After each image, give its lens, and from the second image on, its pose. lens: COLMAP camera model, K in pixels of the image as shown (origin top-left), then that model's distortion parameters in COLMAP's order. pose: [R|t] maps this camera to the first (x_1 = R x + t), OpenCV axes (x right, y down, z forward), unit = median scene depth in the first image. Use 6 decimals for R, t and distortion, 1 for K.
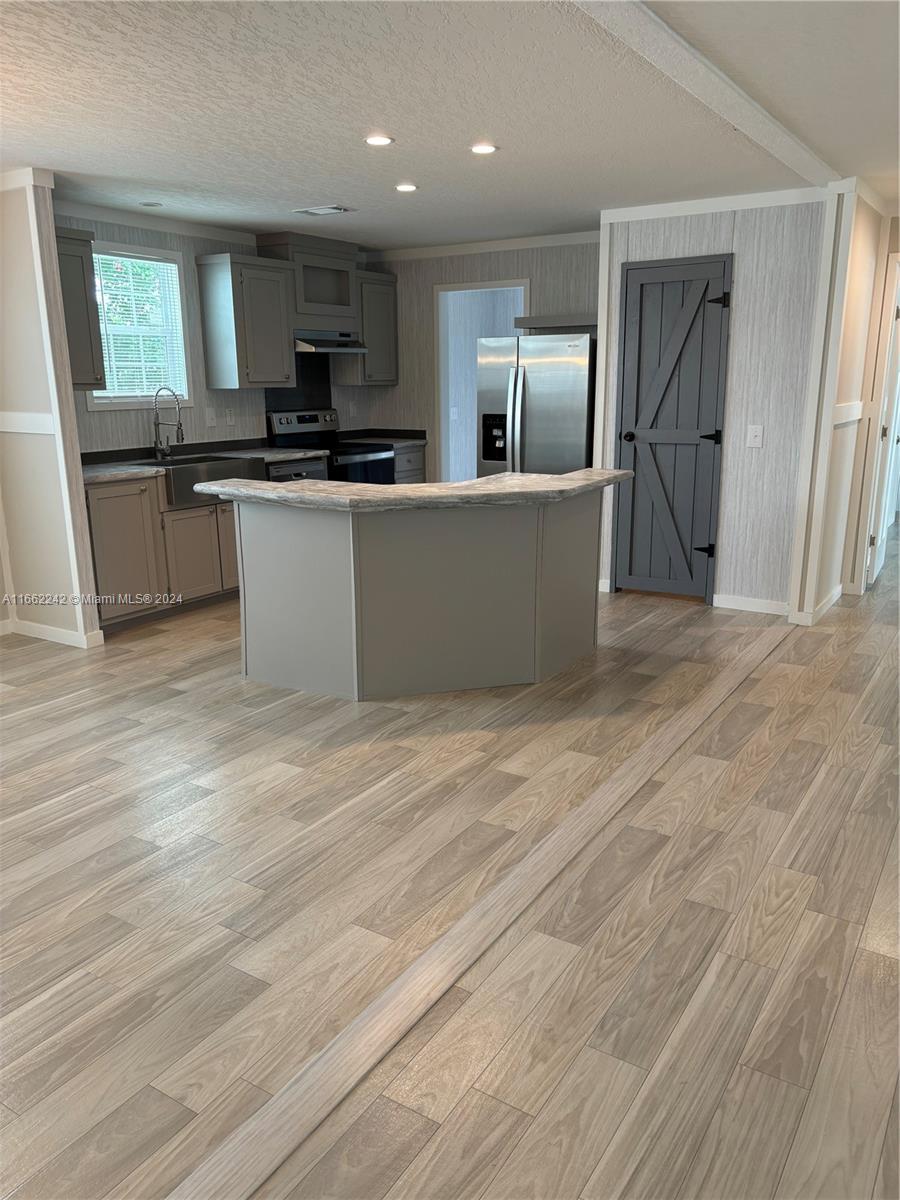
lens RADIAL K [[911.6, 0, 457.3], [0, 911.6, 606.9], [0, 0, 1]] dist [0.029126, -0.015850]
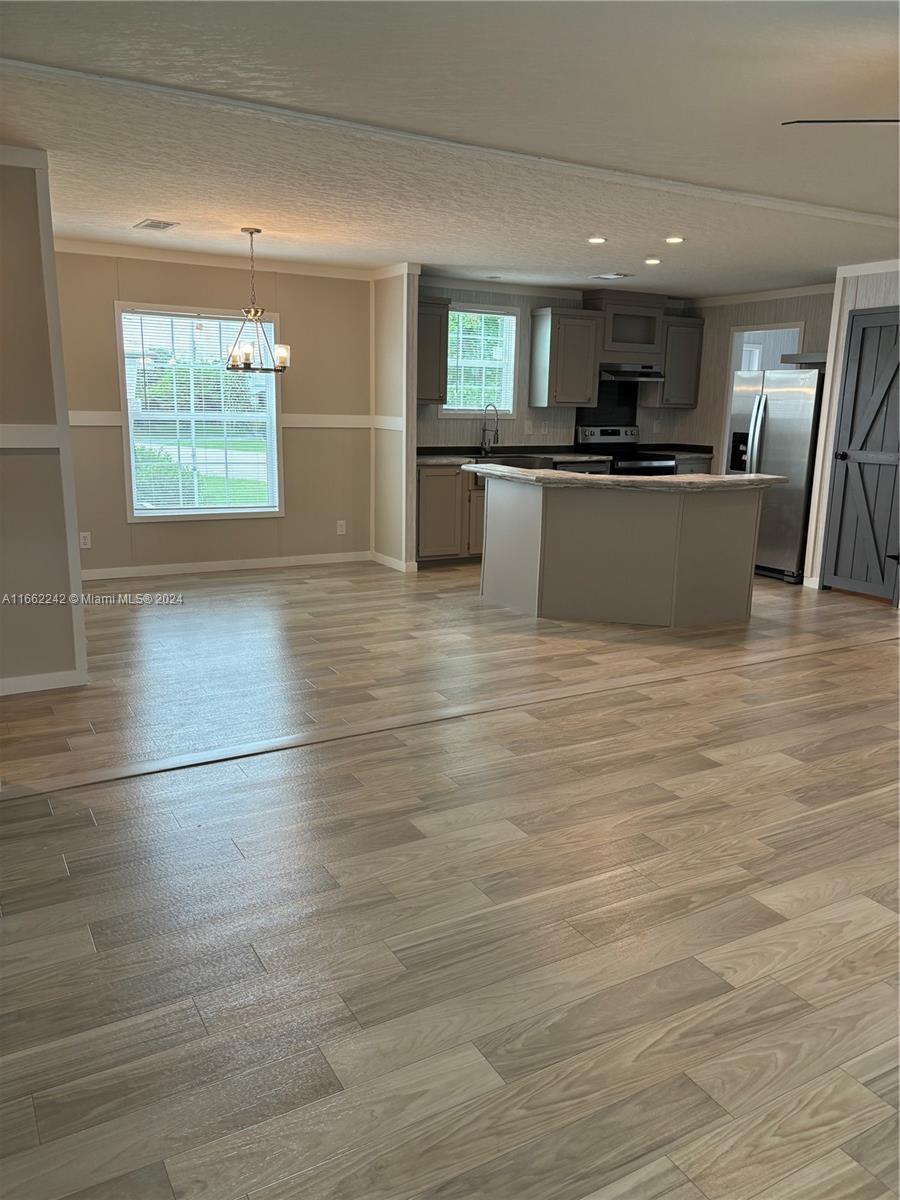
lens RADIAL K [[911.6, 0, 457.3], [0, 911.6, 606.9], [0, 0, 1]] dist [0.029126, -0.015850]
pose [[0.882820, 0.131304, -0.450986, 0.308822], [-0.144254, 0.989524, 0.005717, 0.069548], [0.447012, 0.060010, 0.892513, -0.258815]]
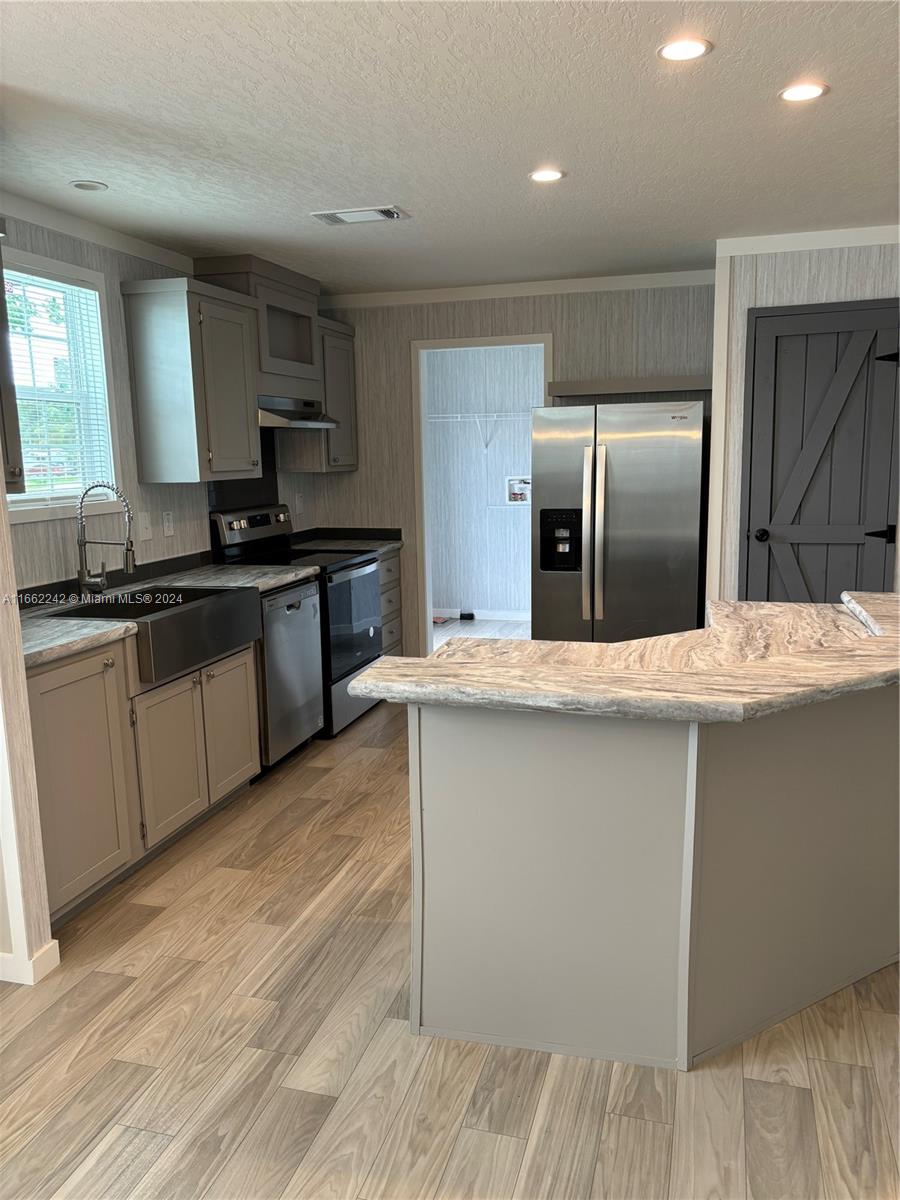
lens RADIAL K [[911.6, 0, 457.3], [0, 911.6, 606.9], [0, 0, 1]] dist [0.029126, -0.015850]
pose [[0.960929, -0.056856, 0.270894, -0.258610], [0.078027, 0.994628, -0.068026, -0.097418], [-0.265571, 0.086505, 0.960202, 0.354150]]
